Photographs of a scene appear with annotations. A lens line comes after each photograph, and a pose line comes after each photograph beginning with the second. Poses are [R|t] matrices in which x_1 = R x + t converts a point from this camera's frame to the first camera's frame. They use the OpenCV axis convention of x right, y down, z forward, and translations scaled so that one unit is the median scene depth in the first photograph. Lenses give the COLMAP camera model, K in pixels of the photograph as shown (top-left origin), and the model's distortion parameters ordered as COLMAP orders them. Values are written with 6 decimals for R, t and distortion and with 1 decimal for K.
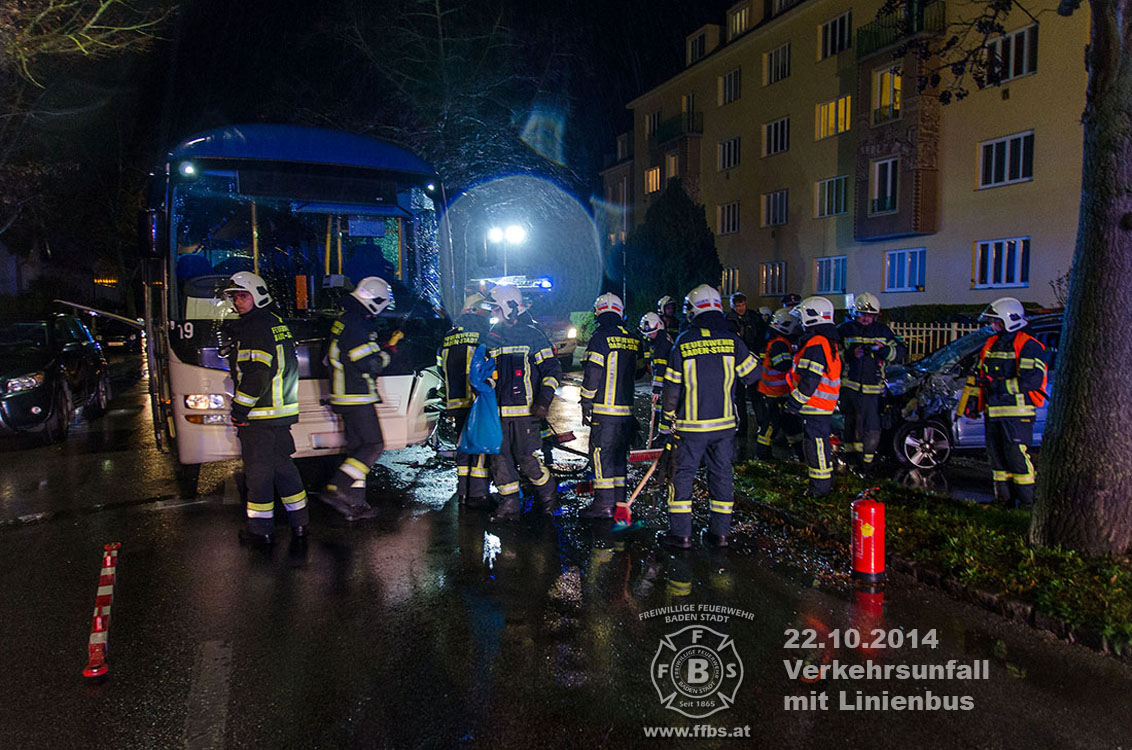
lens RADIAL K [[897.3, 0, 598.4], [0, 897.3, 370.7], [0, 0, 1]] dist [0.018377, -0.009790]
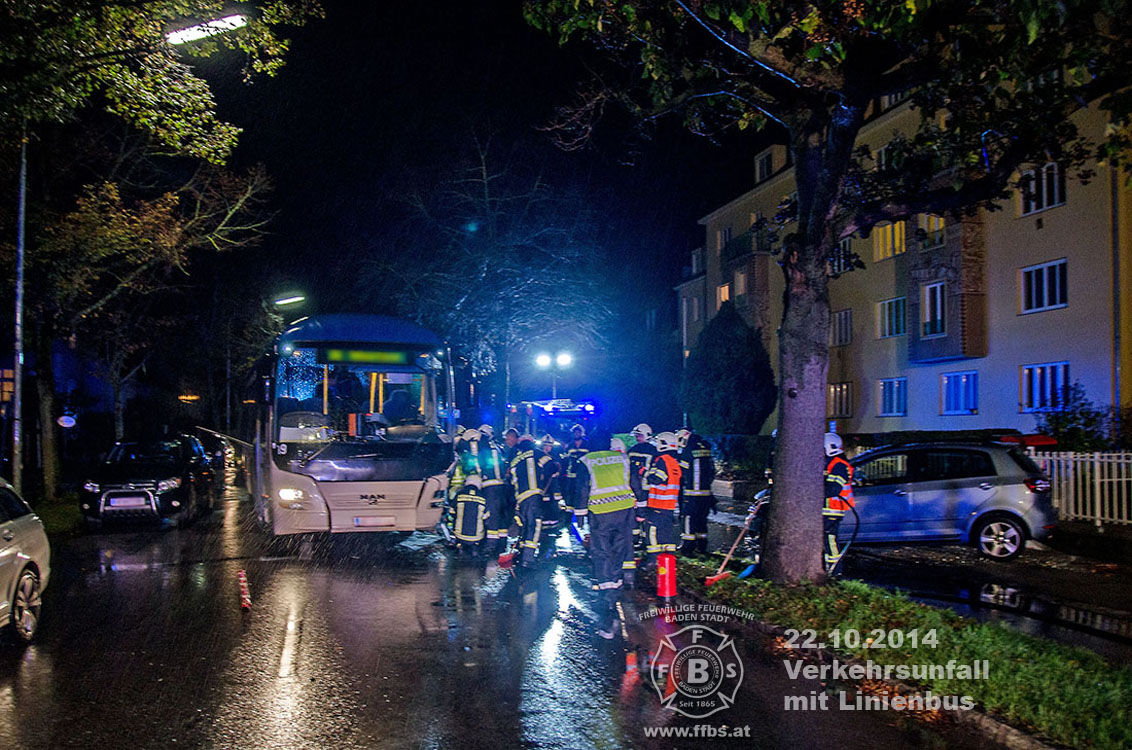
lens RADIAL K [[984.1, 0, 549.9], [0, 984.1, 373.0], [0, 0, 1]] dist [-0.089989, 0.012027]
pose [[0.990485, -0.001593, -0.137608, 0.048391], [-0.015545, 0.992239, -0.123373, 0.005348], [0.136736, 0.124339, 0.982773, -0.125565]]
